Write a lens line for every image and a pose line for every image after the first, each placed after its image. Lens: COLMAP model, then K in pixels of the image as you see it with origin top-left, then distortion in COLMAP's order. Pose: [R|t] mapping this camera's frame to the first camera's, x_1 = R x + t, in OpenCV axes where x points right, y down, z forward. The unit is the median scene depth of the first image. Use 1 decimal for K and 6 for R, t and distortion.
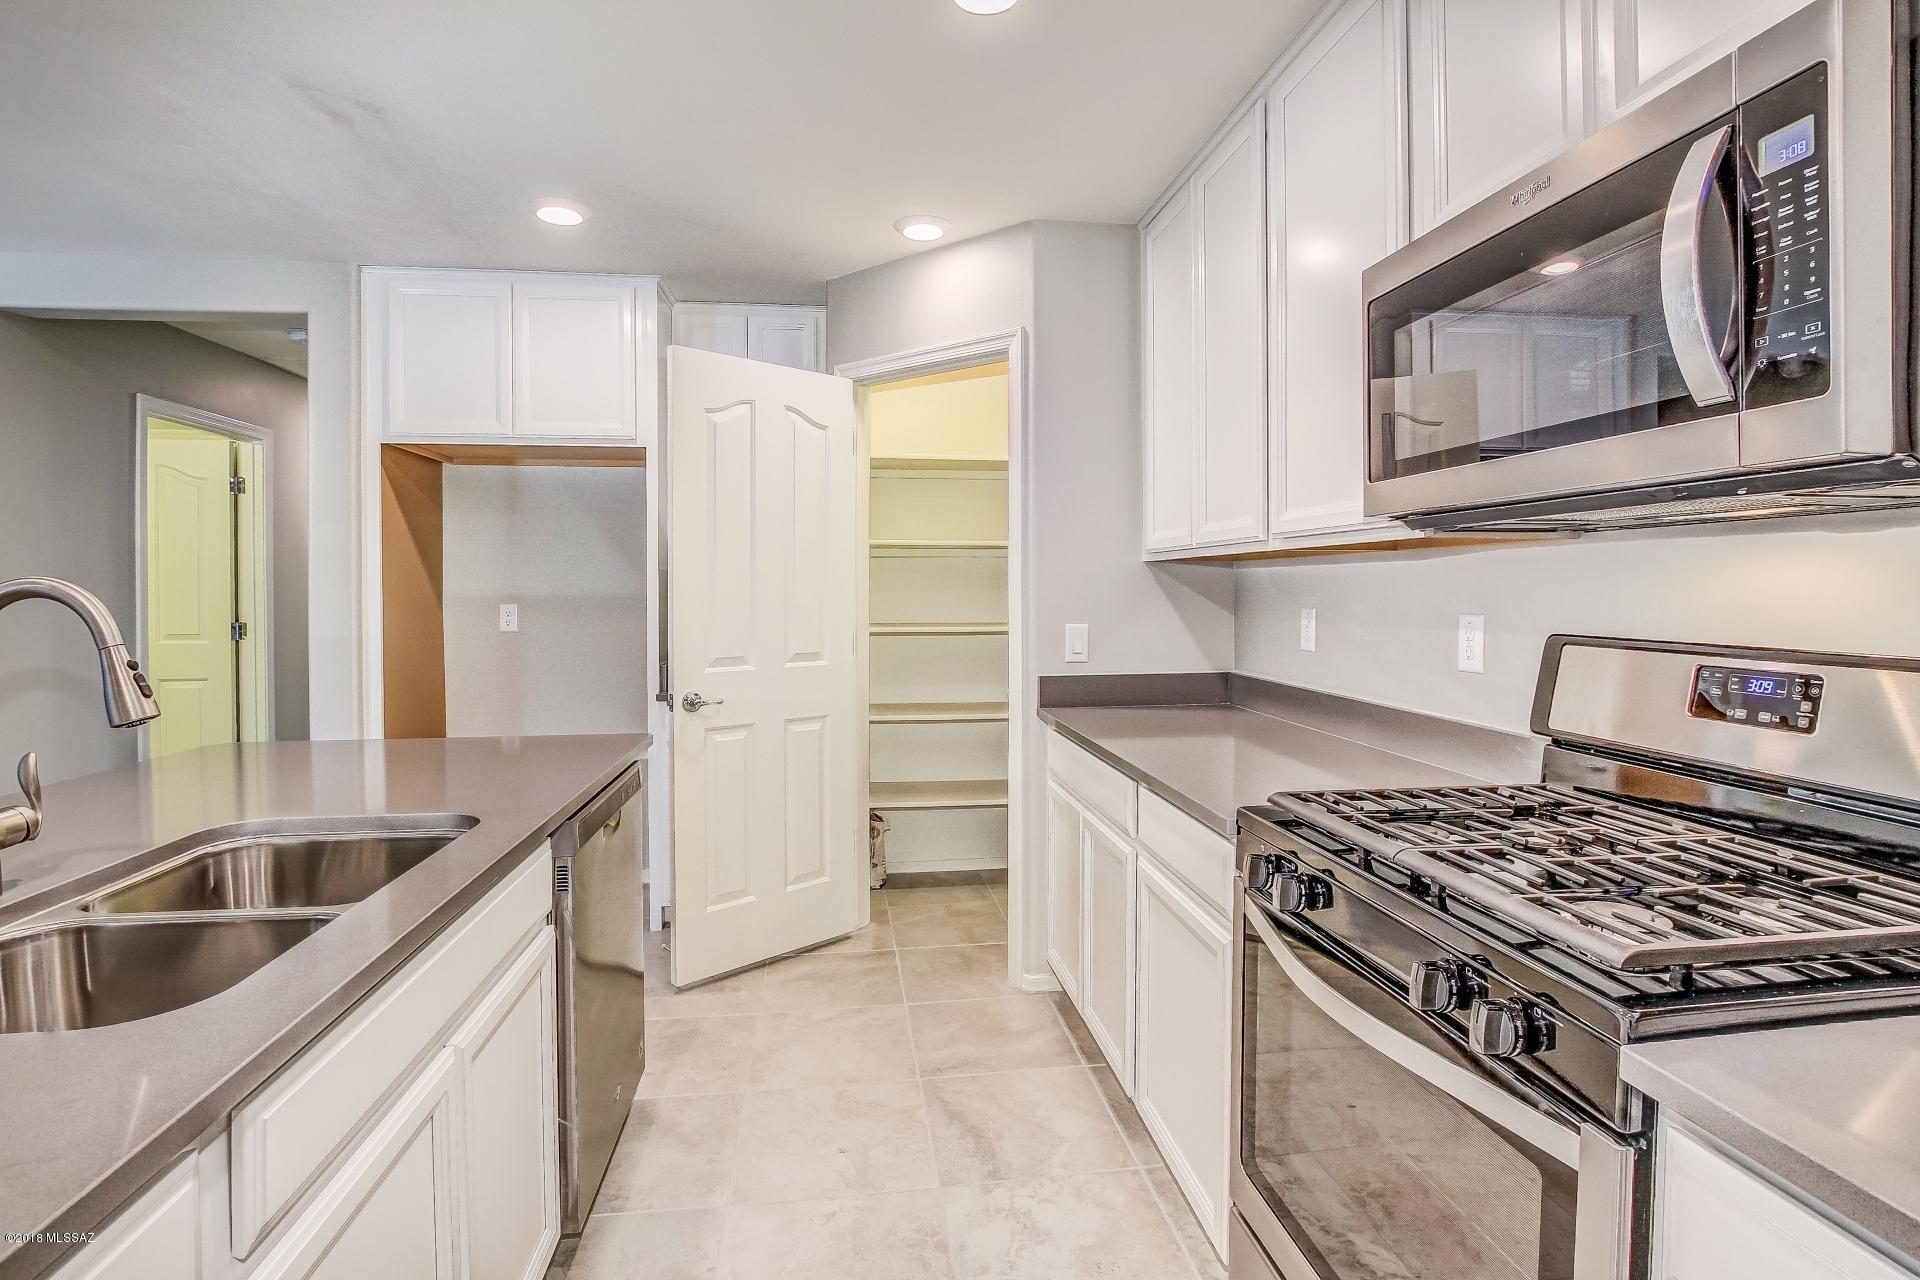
lens RADIAL K [[927.7, 0, 952.7], [0, 927.7, 608.2], [0, 0, 1]] dist [-0.028151, 0.000474]
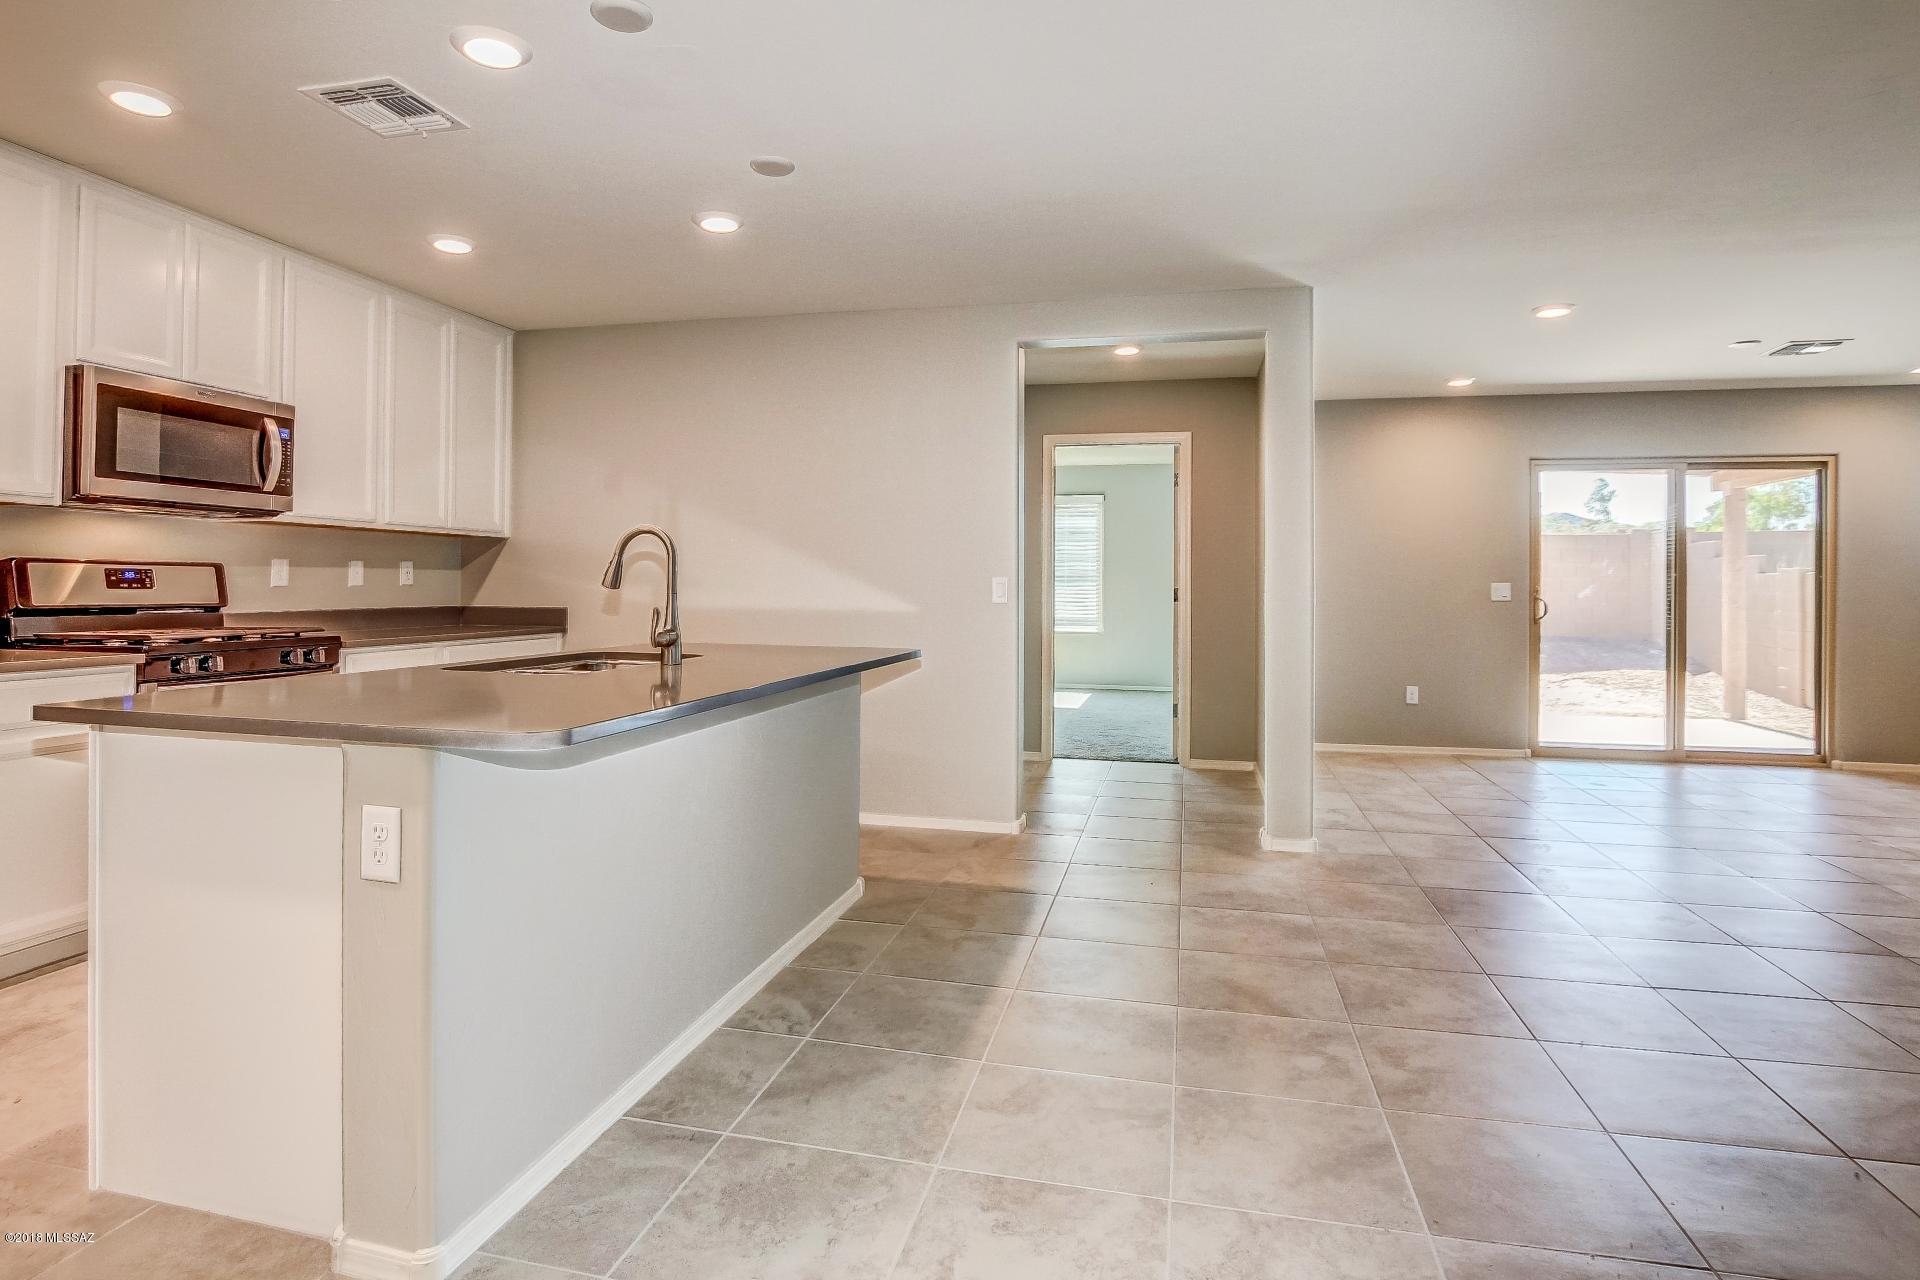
lens RADIAL K [[1001.2, 0, 954.2], [0, 1001.2, 577.6], [0, 0, 1]] dist [-0.022524, 0.001138]
pose [[-0.935051, -0.001639, 0.354510, -1.960345], [0.002212, 0.999943, 0.010458, 0.055317], [-0.354507, 0.010563, -0.934994, 2.309065]]
